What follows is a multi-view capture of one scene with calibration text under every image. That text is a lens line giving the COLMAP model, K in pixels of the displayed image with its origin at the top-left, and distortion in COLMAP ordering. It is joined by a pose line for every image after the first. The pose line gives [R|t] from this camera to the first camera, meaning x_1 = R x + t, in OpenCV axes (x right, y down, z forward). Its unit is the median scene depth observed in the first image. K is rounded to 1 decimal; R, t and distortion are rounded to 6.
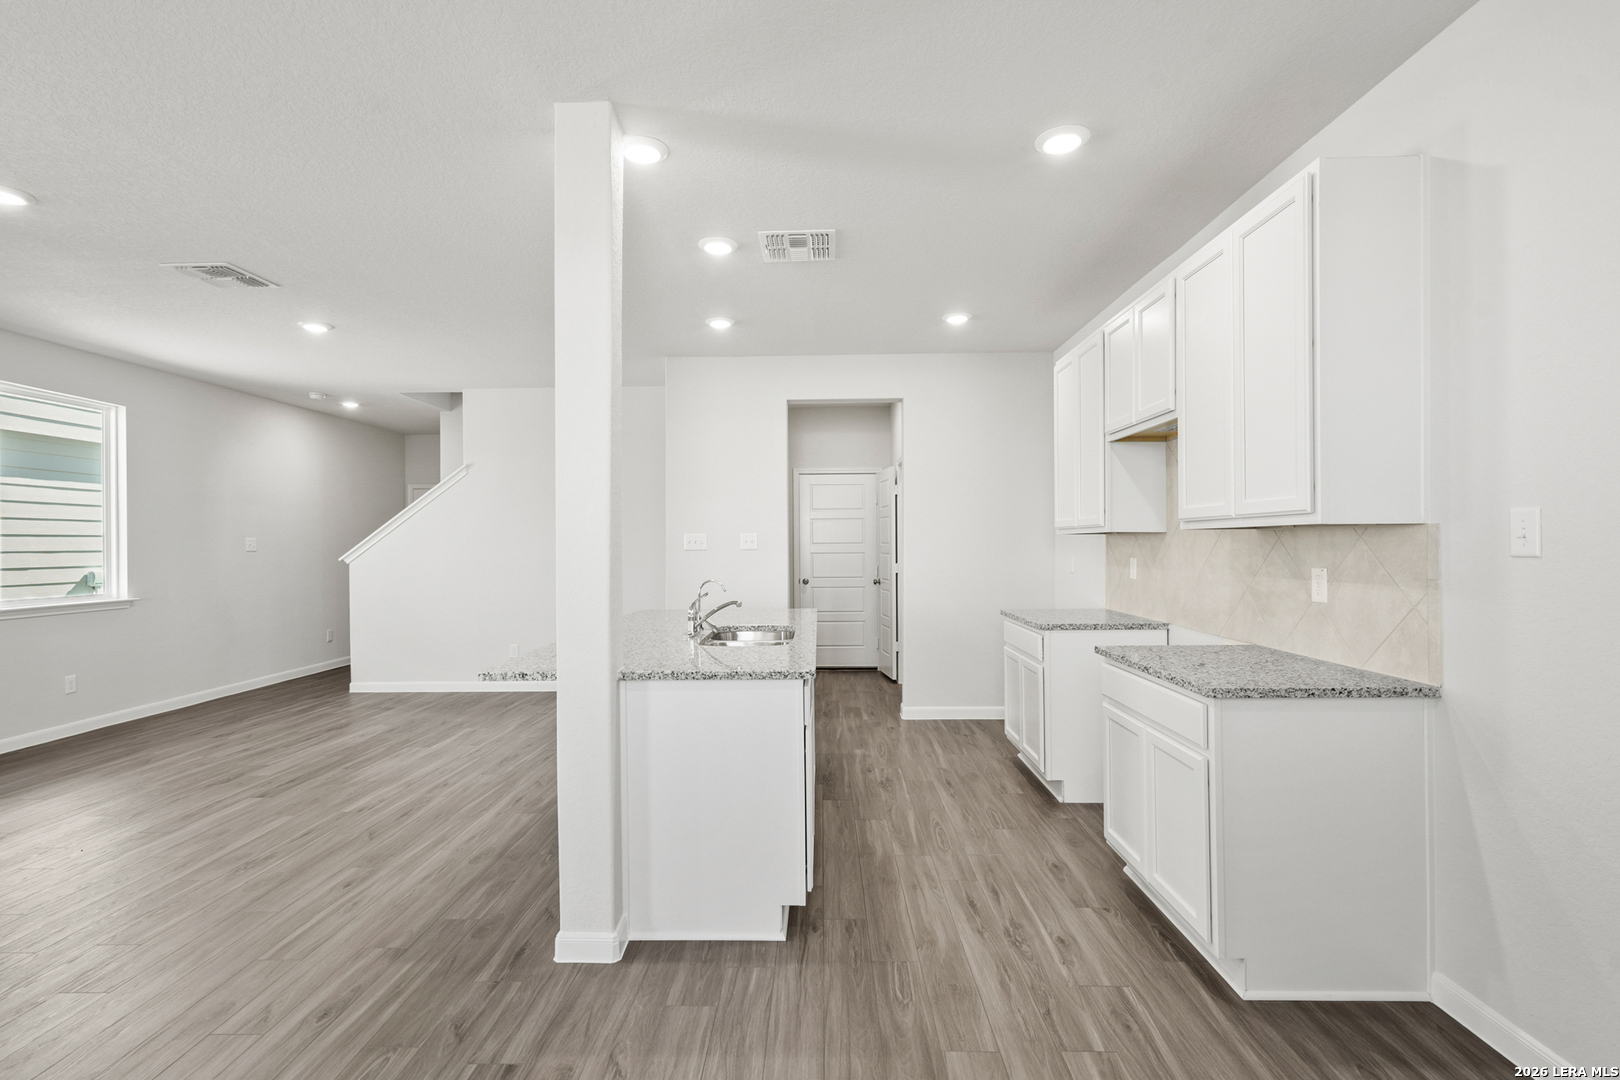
lens RADIAL K [[750.7, 0, 806.8], [0, 750.7, 531.6], [0, 0, 1]] dist [0.000480, 0.000921]
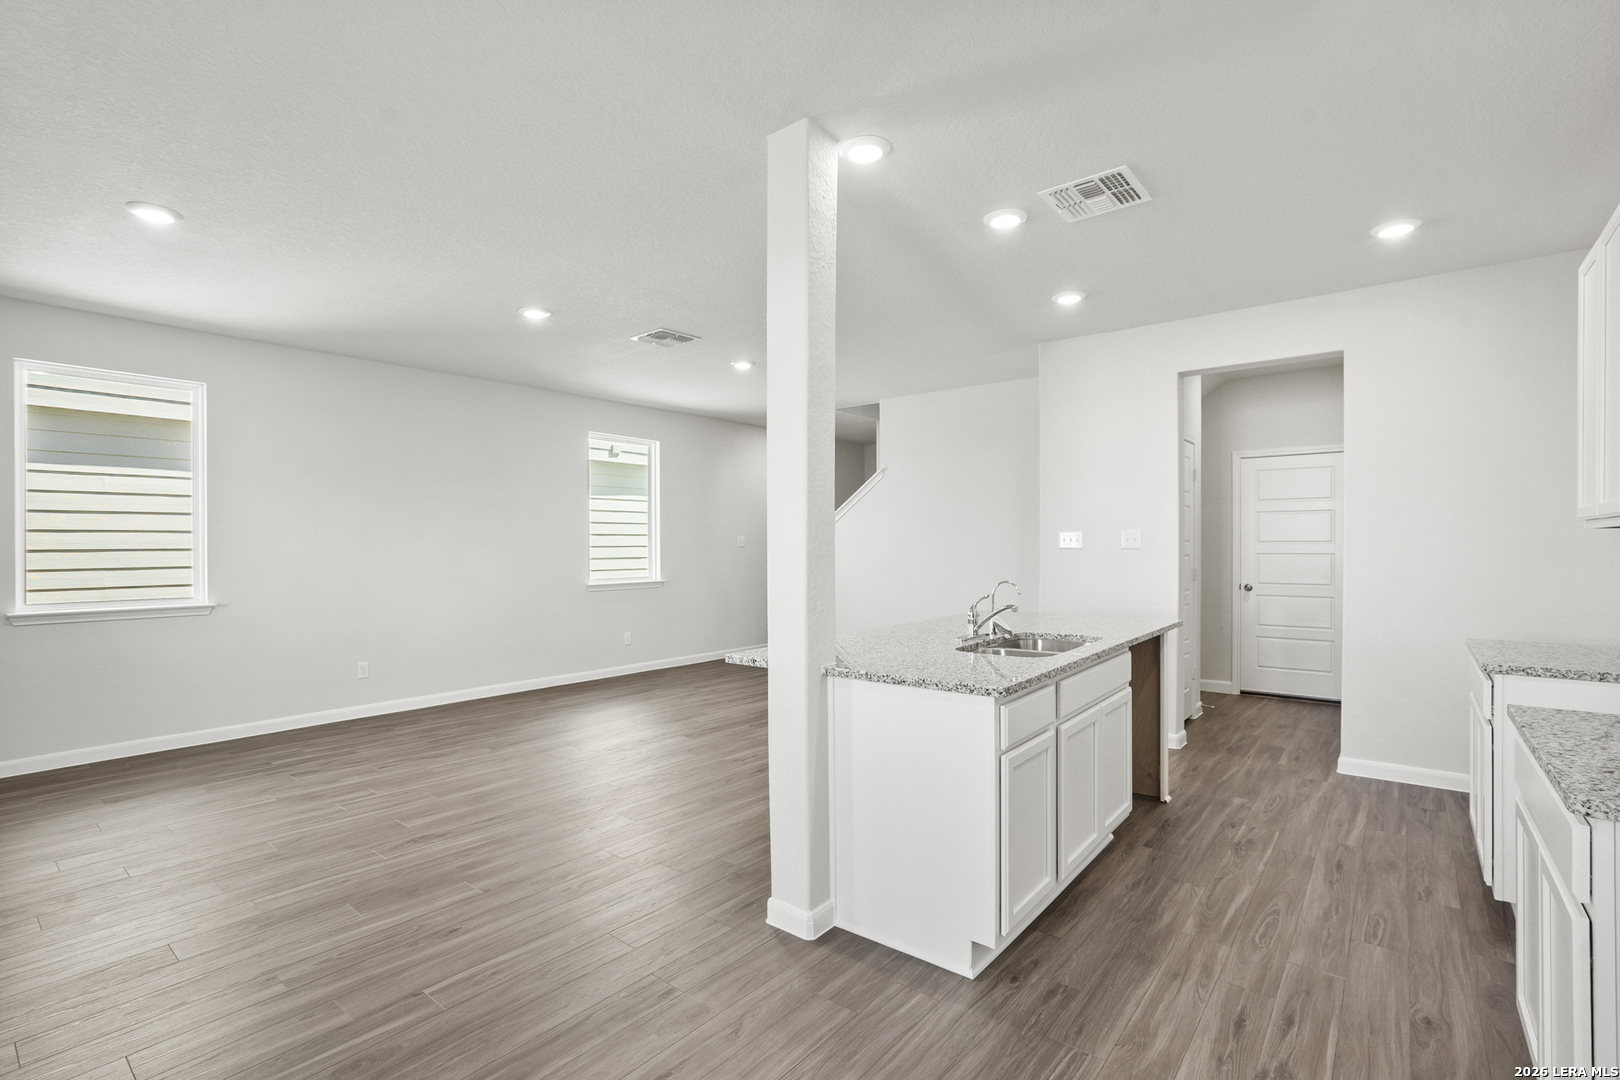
lens RADIAL K [[754.1, 0, 810.0], [0, 754.1, 540.0], [0, 0, 1]] dist [-0.038414, 0.015979]
pose [[0.786727, 0.000775, -0.617300, 0.332259], [0.008595, 0.999889, 0.012209, 0.000253], [0.617241, -0.014911, 0.786633, 0.157977]]
